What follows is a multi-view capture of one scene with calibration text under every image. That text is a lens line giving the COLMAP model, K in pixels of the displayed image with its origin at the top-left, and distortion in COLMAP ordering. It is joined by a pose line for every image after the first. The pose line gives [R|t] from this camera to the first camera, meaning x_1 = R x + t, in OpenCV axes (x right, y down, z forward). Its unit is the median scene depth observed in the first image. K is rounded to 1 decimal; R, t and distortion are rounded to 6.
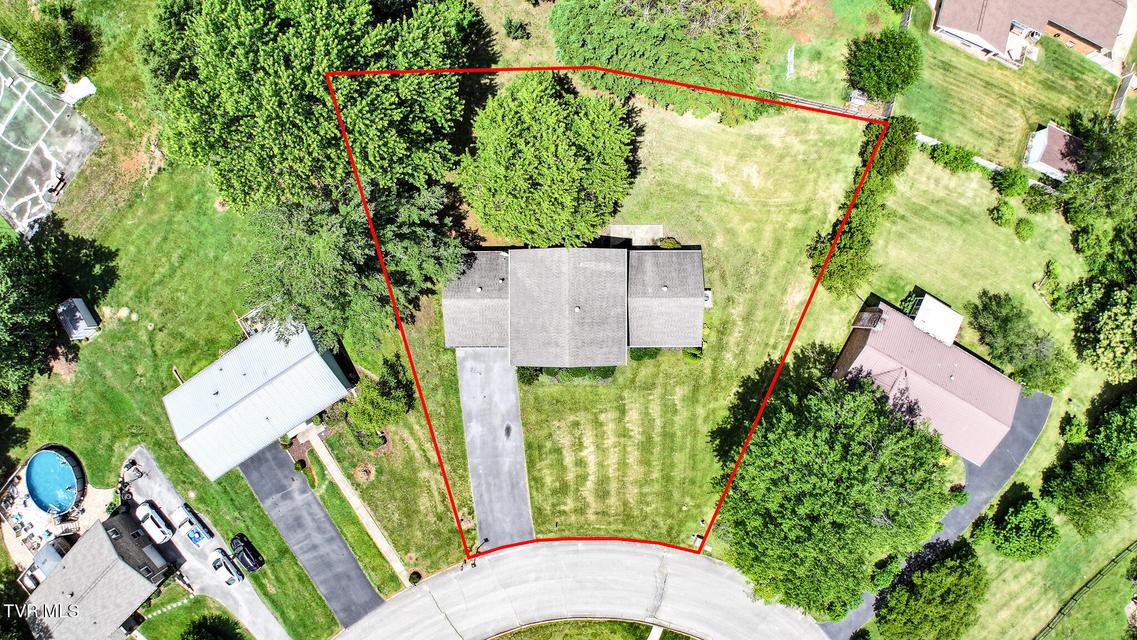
lens RADIAL K [[710.4, 0, 561.9], [0, 710.4, 312.3], [0, 0, 1]] dist [-0.177759, 0.027783]
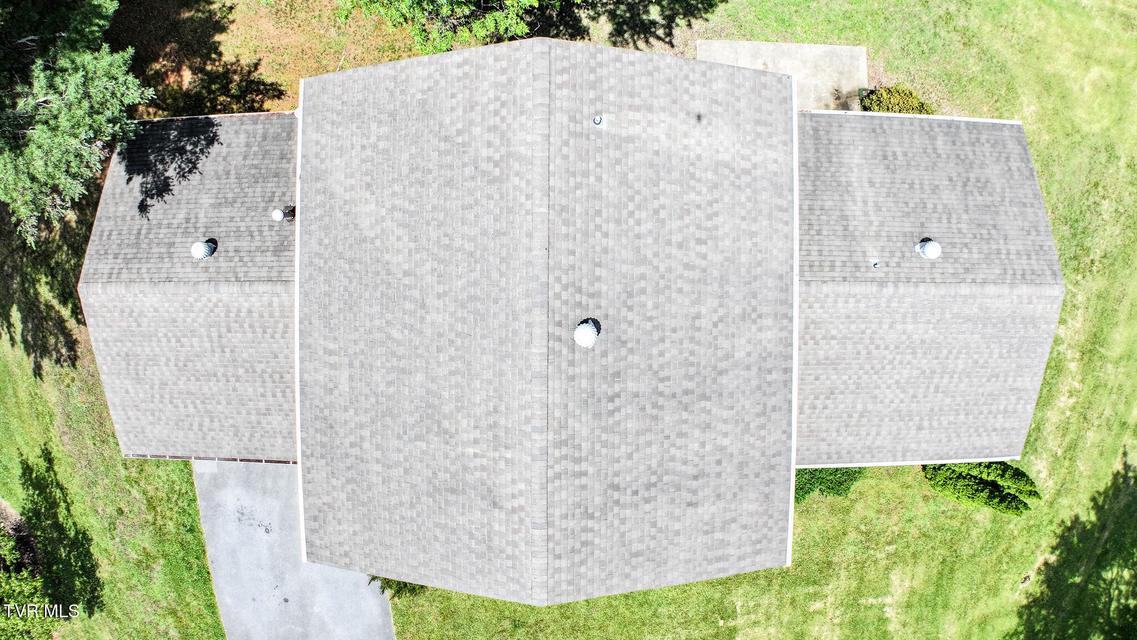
lens RADIAL K [[710.4, 0, 561.9], [0, 710.4, 312.3], [0, 0, 1]] dist [-0.177759, 0.027783]
pose [[0.999982, 0.005704, -0.001595, 0.013209], [-0.005697, 0.999975, 0.004107, -0.010157], [0.001618, -0.004098, 0.999990, 0.704821]]
